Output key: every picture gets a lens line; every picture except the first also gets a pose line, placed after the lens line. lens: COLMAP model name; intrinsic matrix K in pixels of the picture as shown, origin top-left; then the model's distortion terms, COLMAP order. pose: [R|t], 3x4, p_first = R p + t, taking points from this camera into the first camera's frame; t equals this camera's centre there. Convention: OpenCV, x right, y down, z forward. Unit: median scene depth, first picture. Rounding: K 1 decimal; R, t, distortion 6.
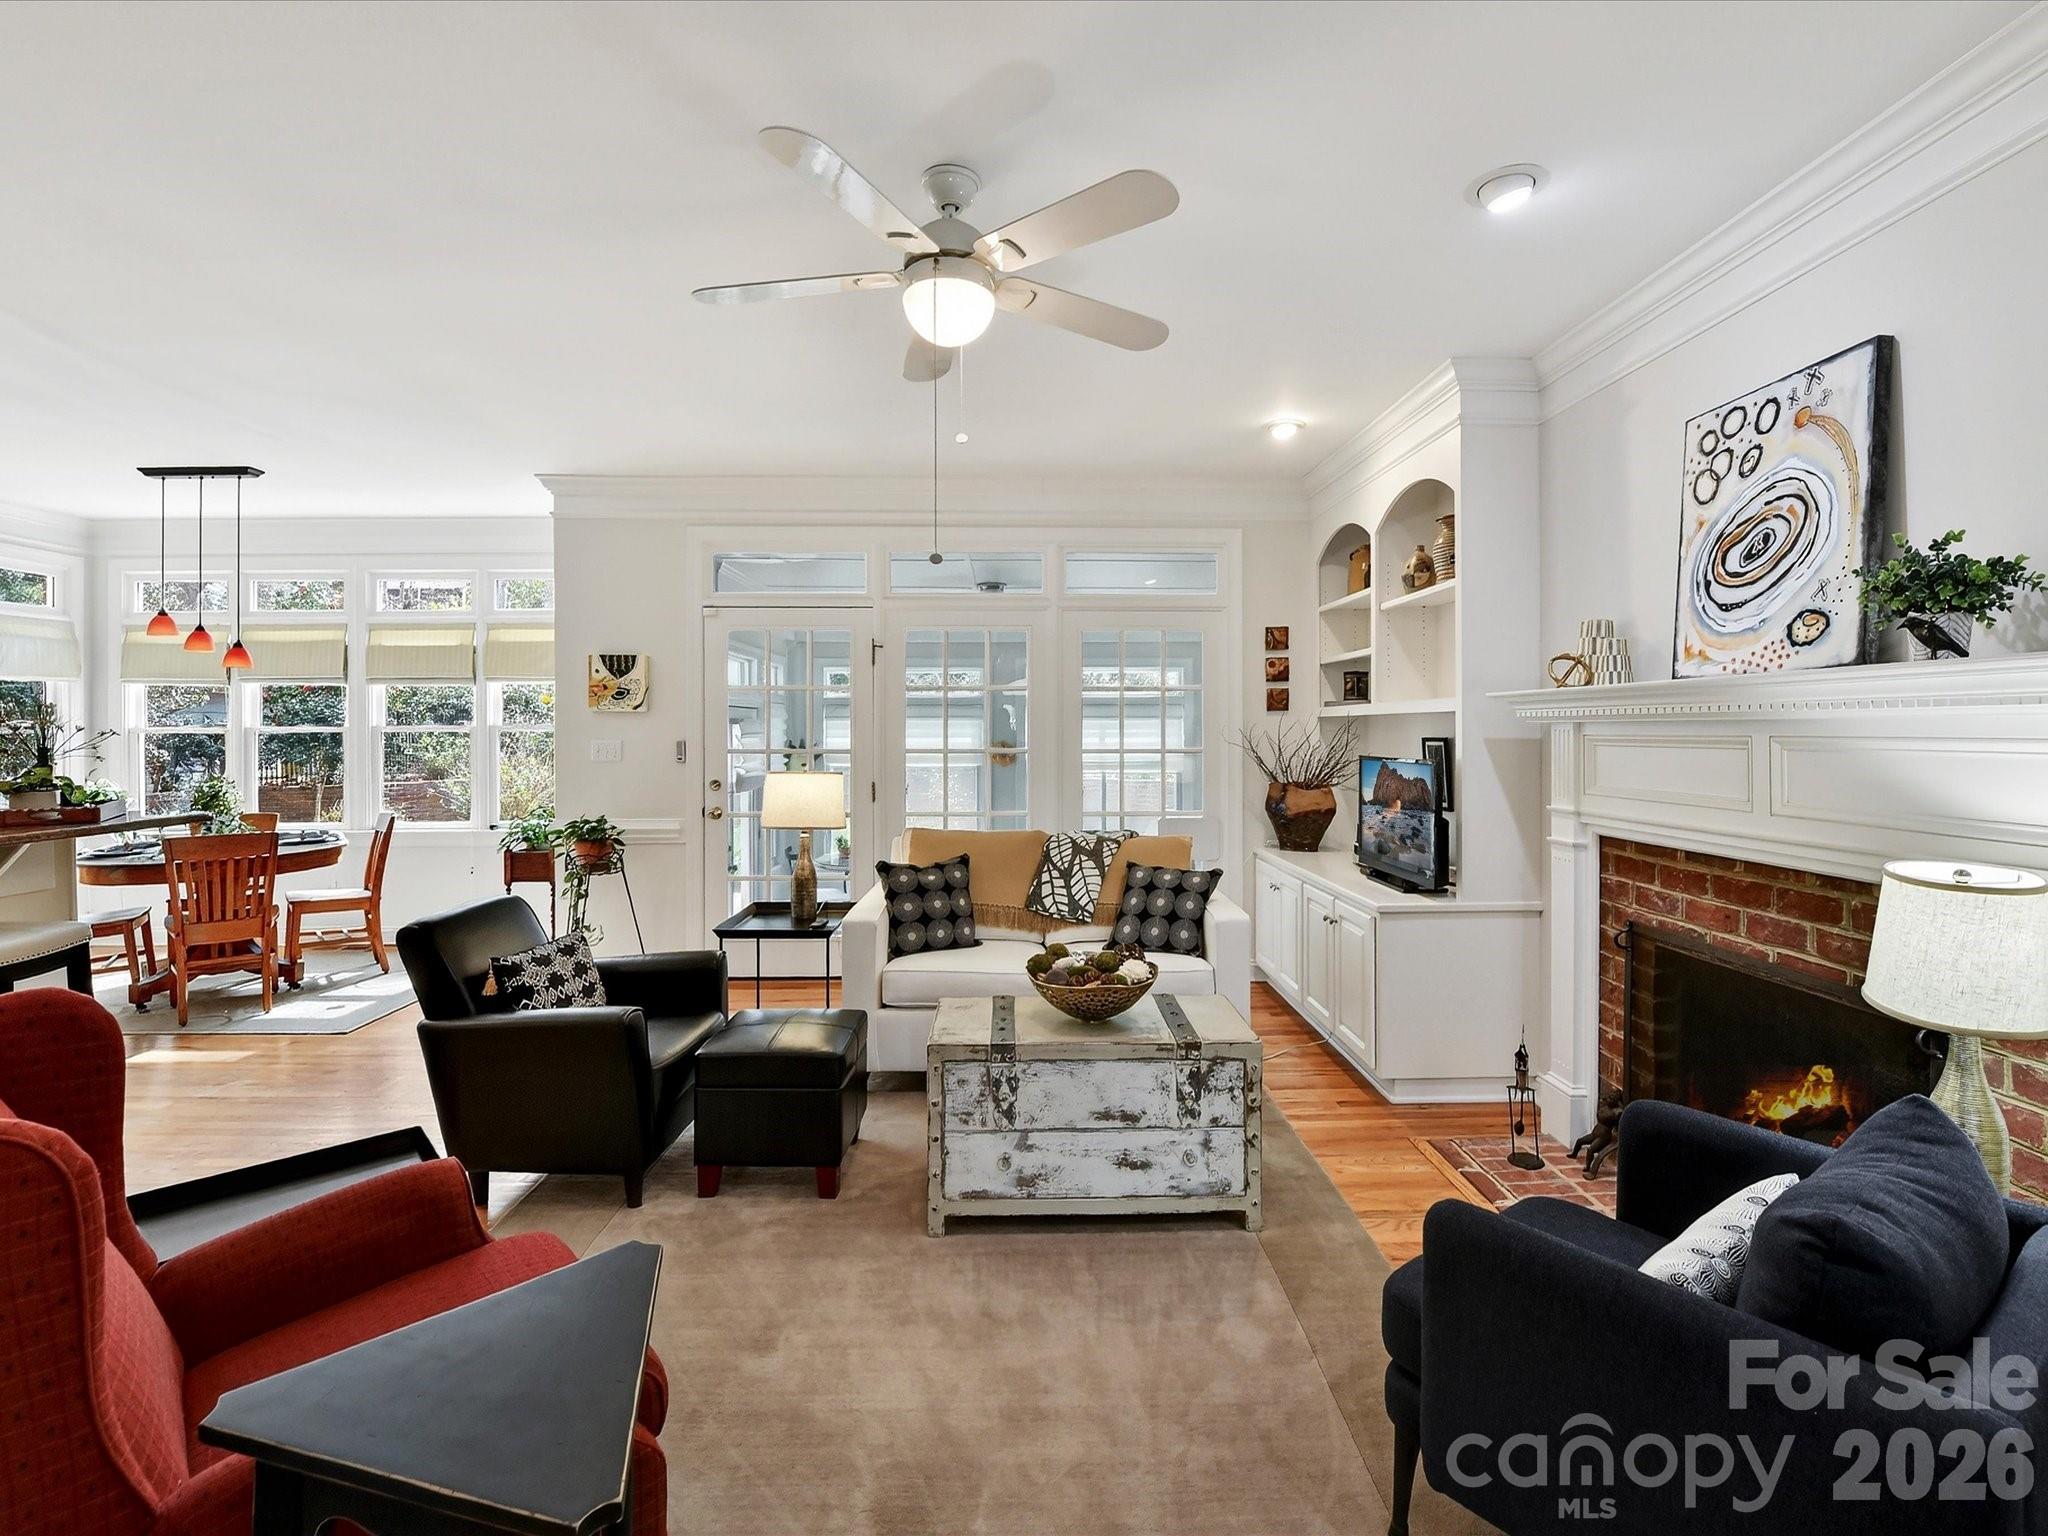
lens RADIAL K [[939.7, 0, 1042.1], [0, 939.7, 732.1], [0, 0, 1]] dist [0.003583, -0.002770]
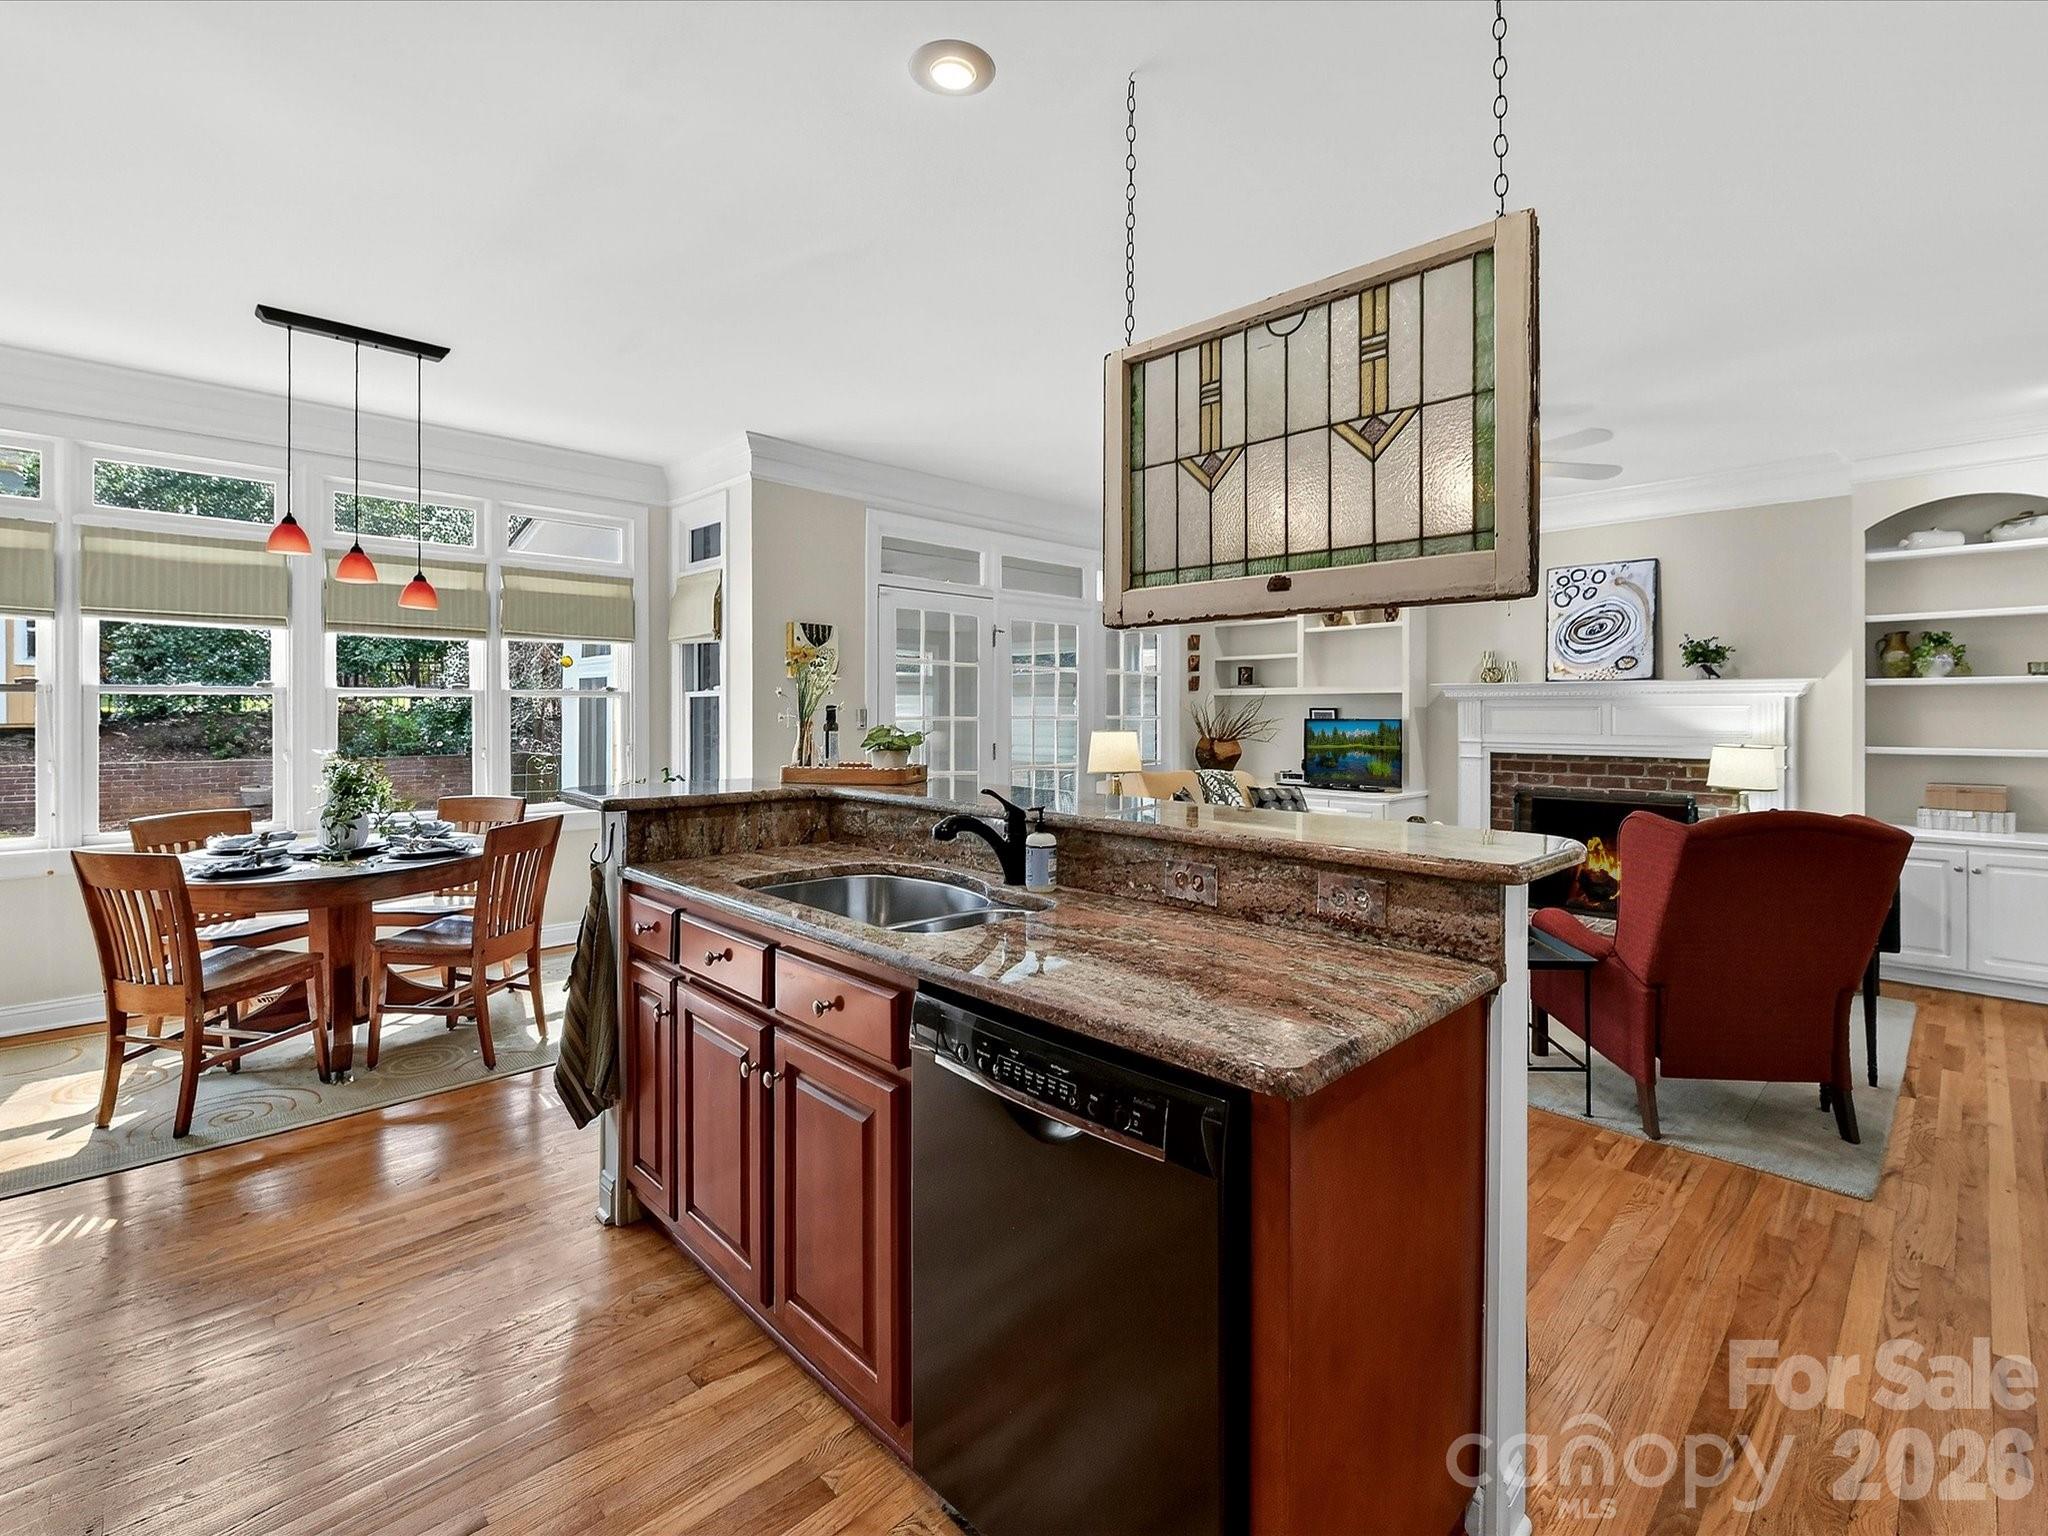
lens RADIAL K [[939.7, 0, 1031.1], [0, 939.7, 716.4], [0, 0, 1]] dist [0.003583, -0.002770]
pose [[0.728038, 0.001393, 0.685536, -1.533603], [-0.002629, 0.999996, 0.000760, 0.027838], [-0.685532, -0.002355, 0.728039, 0.156788]]
